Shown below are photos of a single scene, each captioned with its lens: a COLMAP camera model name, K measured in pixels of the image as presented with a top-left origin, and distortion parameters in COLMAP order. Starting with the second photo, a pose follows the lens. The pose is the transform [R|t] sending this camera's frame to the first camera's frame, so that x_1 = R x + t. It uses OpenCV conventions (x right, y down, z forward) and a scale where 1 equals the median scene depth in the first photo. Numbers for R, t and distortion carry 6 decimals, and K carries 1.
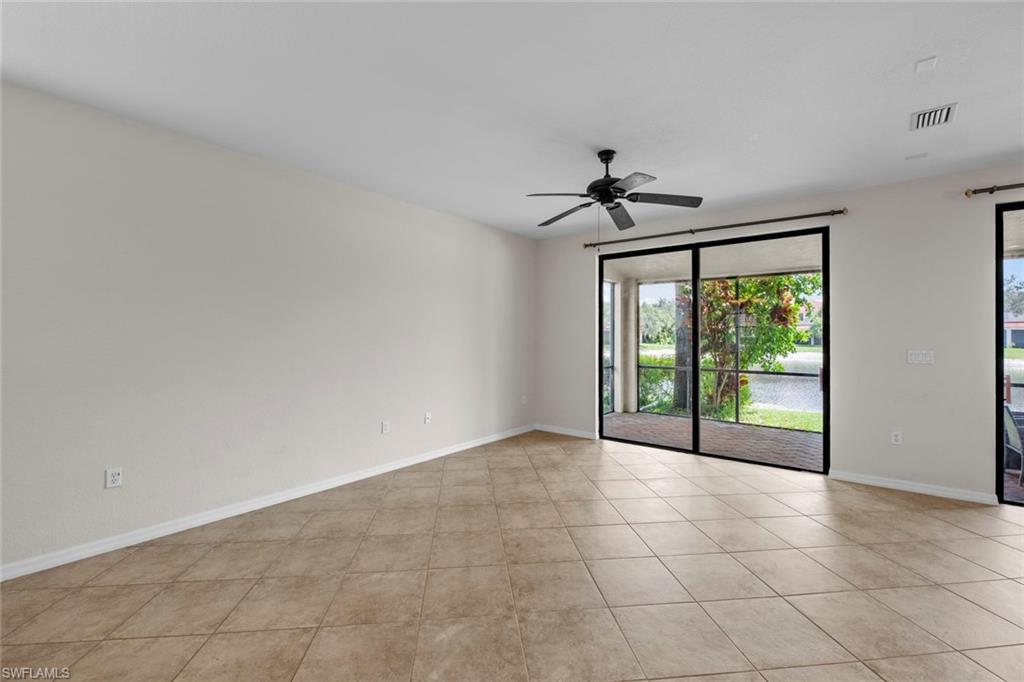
lens RADIAL K [[432.6, 0, 510.9], [0, 432.6, 336.0], [0, 0, 1]] dist [-0.002489, -0.000608]
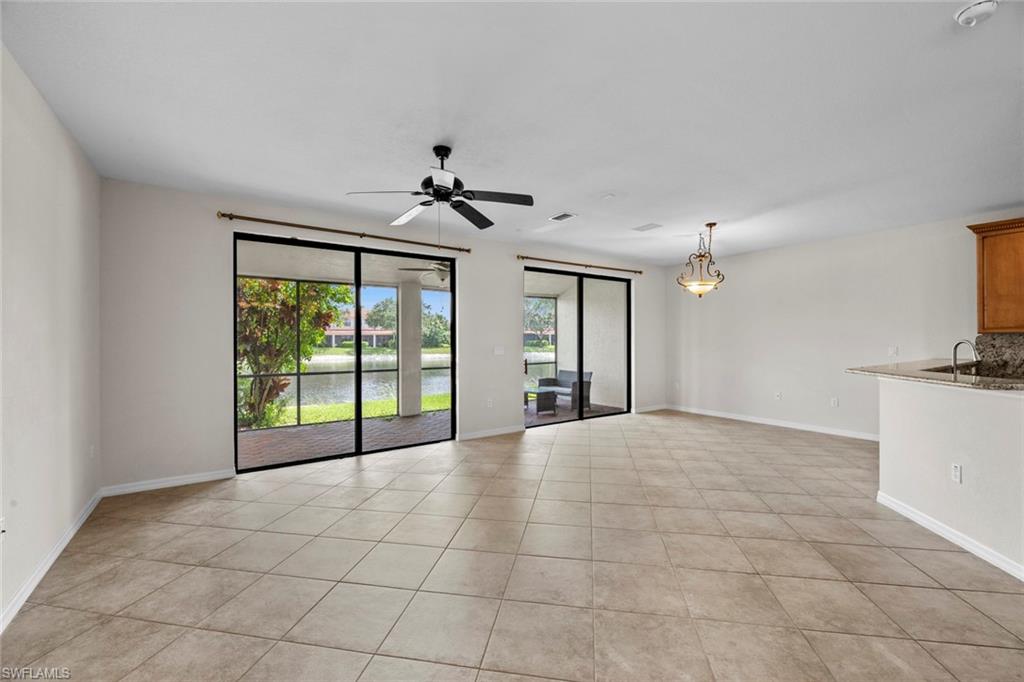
lens RADIAL K [[420.6, 0, 509.3], [0, 420.6, 338.2], [0, 0, 1]] dist [0.002307, -0.004002]
pose [[0.285201, 0.000168, 0.958468, -0.444930], [0.003330, 0.999994, -0.001166, 0.001998], [-0.958462, 0.003525, 0.285199, 0.404660]]
